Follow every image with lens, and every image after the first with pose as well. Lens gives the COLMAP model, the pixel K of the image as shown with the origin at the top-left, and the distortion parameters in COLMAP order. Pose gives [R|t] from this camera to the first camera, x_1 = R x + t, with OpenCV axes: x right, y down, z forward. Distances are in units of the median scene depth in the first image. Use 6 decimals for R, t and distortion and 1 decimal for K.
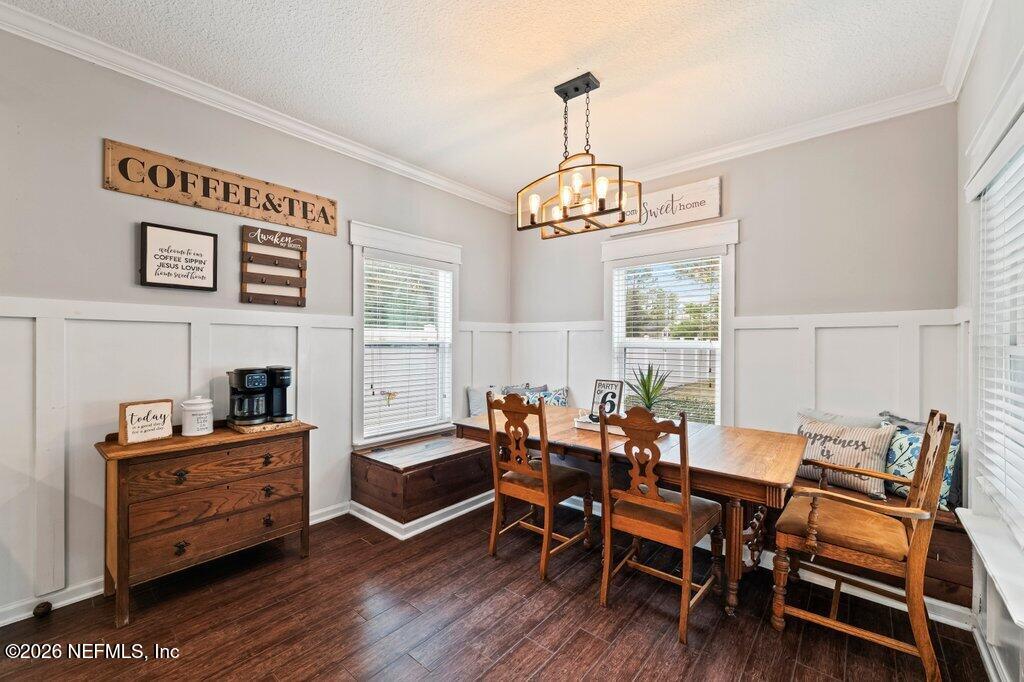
lens RADIAL K [[417.2, 0, 512.6], [0, 417.2, 342.7], [0, 0, 1]] dist [-0.000855, 0.000513]
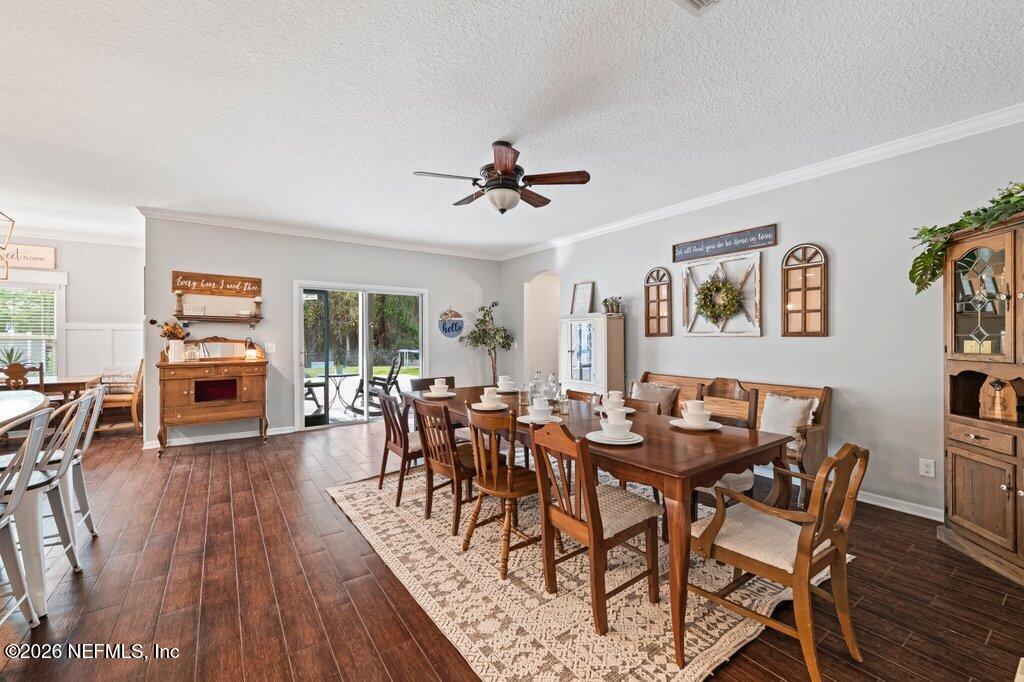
lens RADIAL K [[417.2, 0, 508.0], [0, 417.2, 336.2], [0, 0, 1]] dist [-0.000855, 0.000513]
pose [[0.258525, -0.003088, 0.966000, -1.022177], [-0.000300, 0.999995, 0.003277, -0.009073], [-0.966004, -0.001137, 0.258523, -1.881342]]
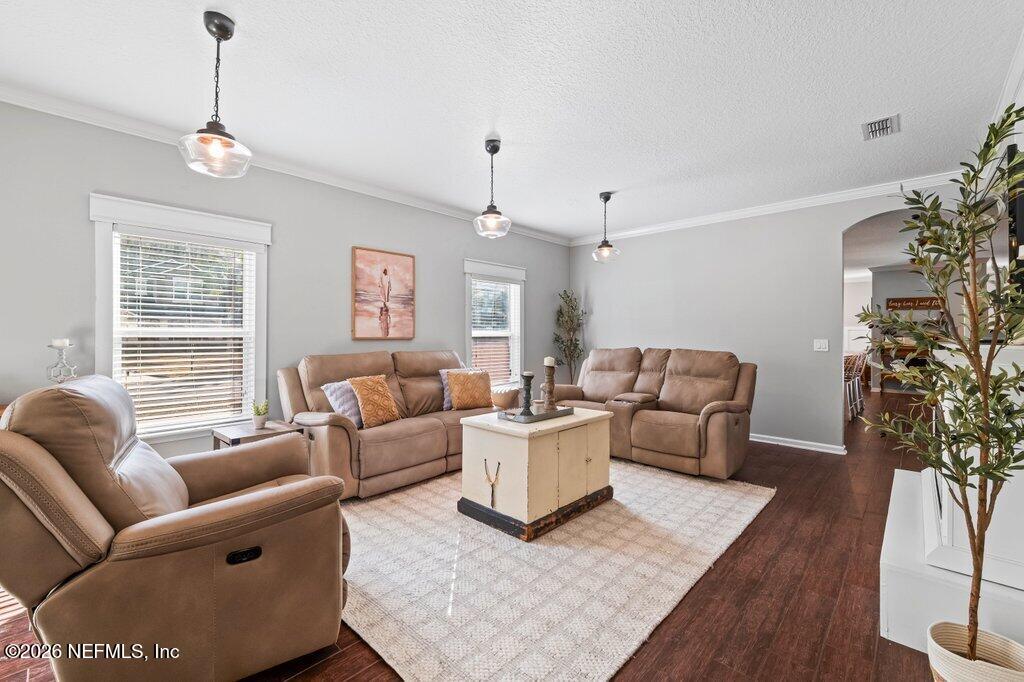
lens RADIAL K [[417.2, 0, 521.2], [0, 417.2, 334.2], [0, 0, 1]] dist [-0.000855, 0.000513]
pose [[0.998504, -0.007301, -0.054193, -2.573211], [0.007140, 0.999970, -0.003151, -0.007301], [0.054215, 0.002759, 0.998525, -3.716737]]
